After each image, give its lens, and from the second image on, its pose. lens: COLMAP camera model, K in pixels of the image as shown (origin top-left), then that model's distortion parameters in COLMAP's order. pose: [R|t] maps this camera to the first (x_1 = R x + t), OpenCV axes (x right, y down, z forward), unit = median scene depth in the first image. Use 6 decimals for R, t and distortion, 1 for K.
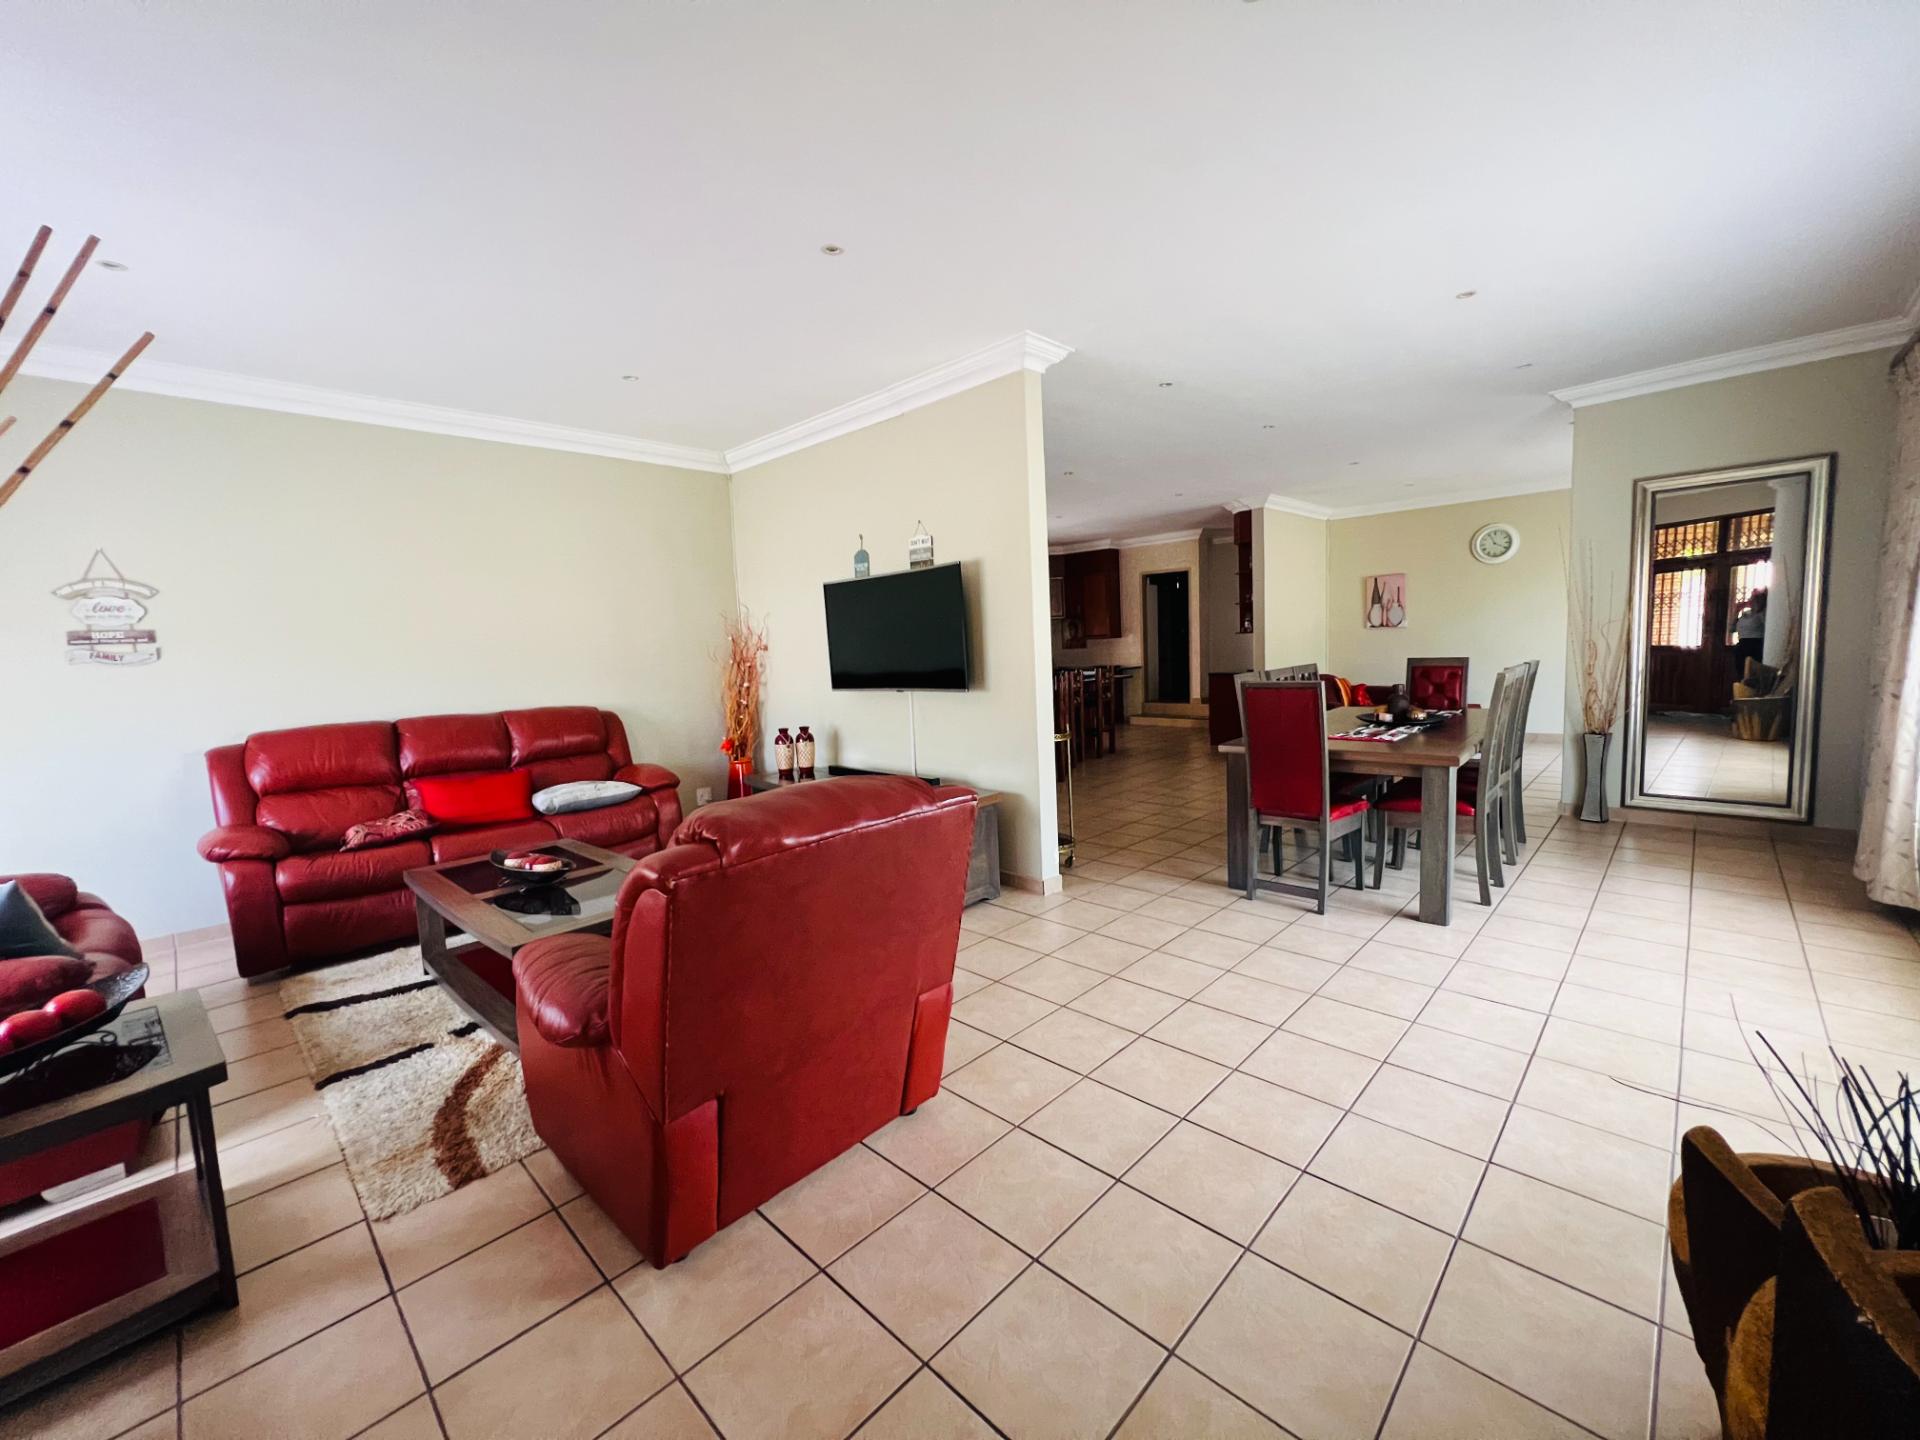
lens RADIAL K [[768.3, 0, 960.0], [0, 768.3, 720.0], [0, 0, 1]] dist [-0.000523, 0.000256]
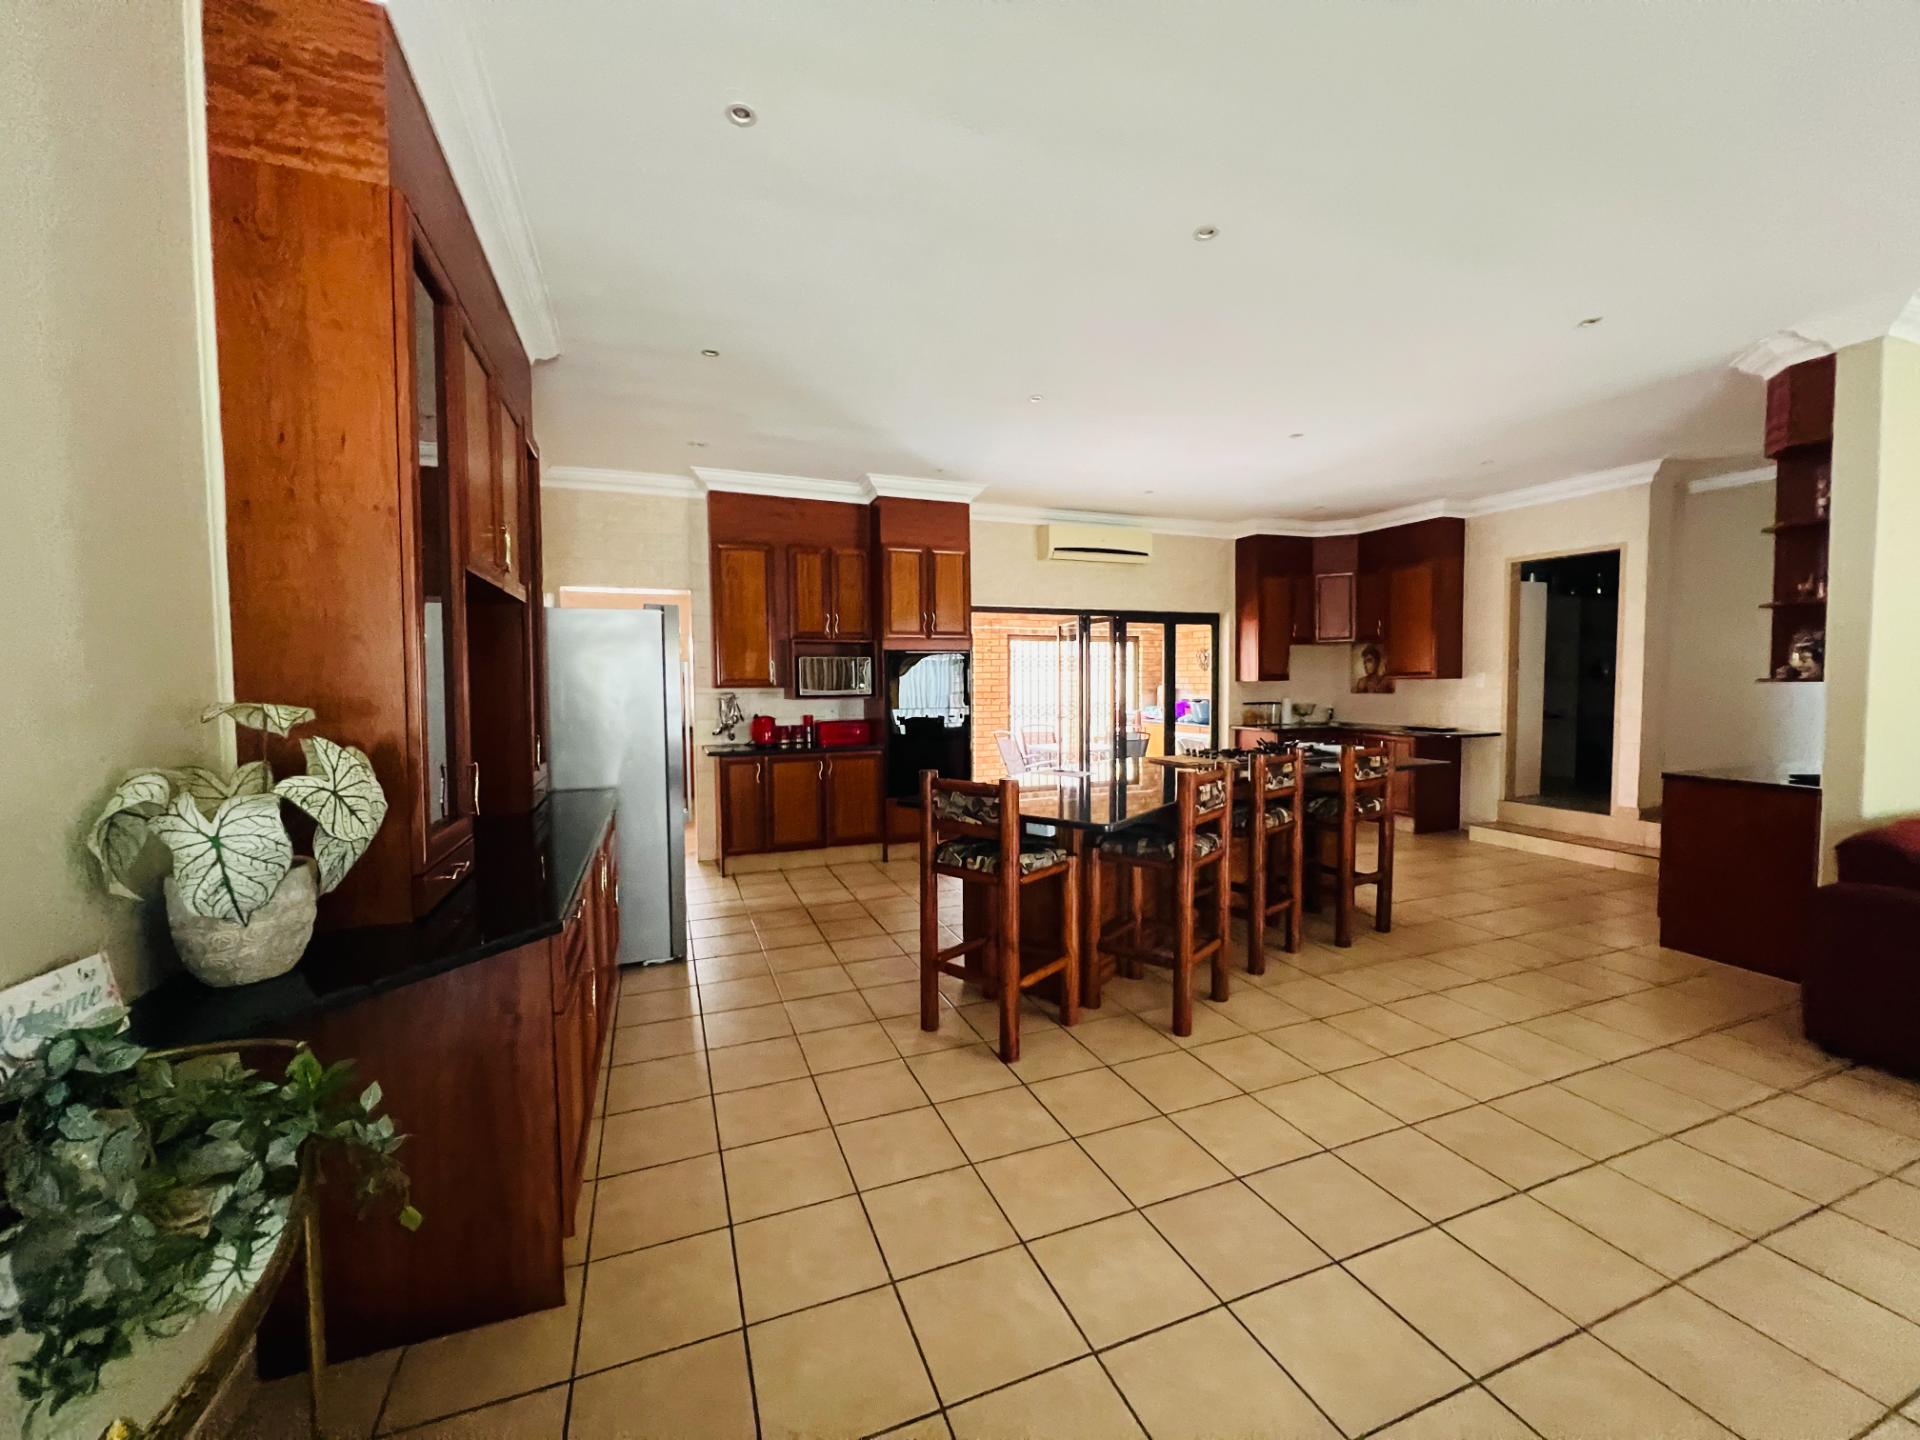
lens RADIAL K [[768.3, 0, 960.0], [0, 768.3, 720.0], [0, 0, 1]] dist [-0.000523, 0.000256]
pose [[0.908167, 0.060195, -0.414257, 0.128831], [-0.073822, 0.997127, -0.016947, -0.047486], [0.412047, 0.045972, 0.910002, 0.402568]]
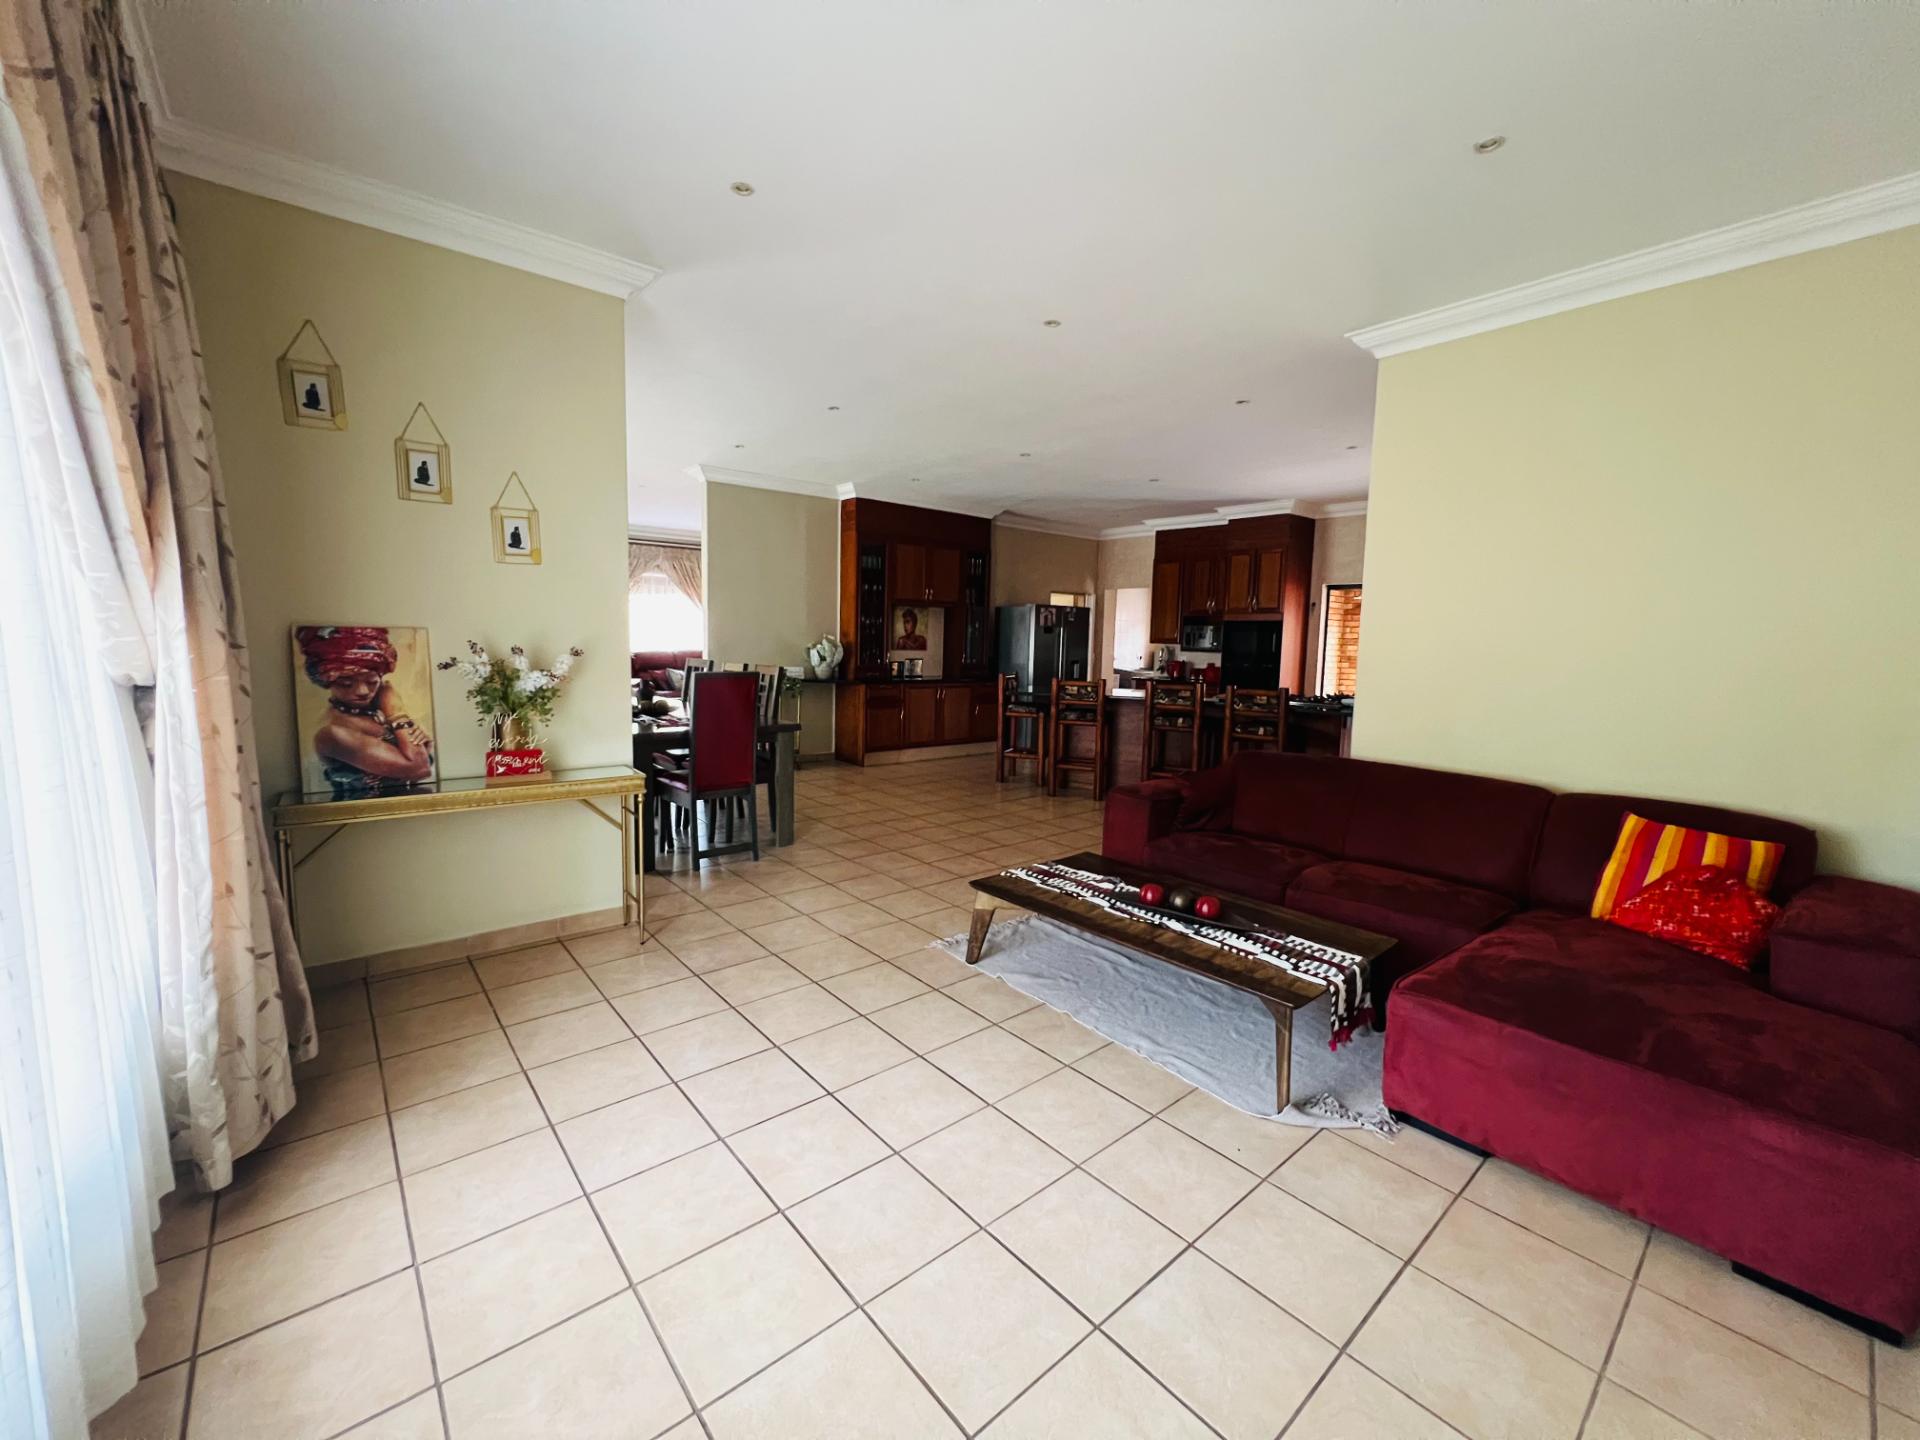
lens RADIAL K [[768.3, 0, 960.0], [0, 768.3, 720.0], [0, 0, 1]] dist [-0.000523, 0.000256]
pose [[-0.097176, 0.148814, -0.984079, 0.699296], [-0.116743, 0.980228, 0.159760, -0.095168], [0.988397, 0.130409, -0.077882, 0.661613]]
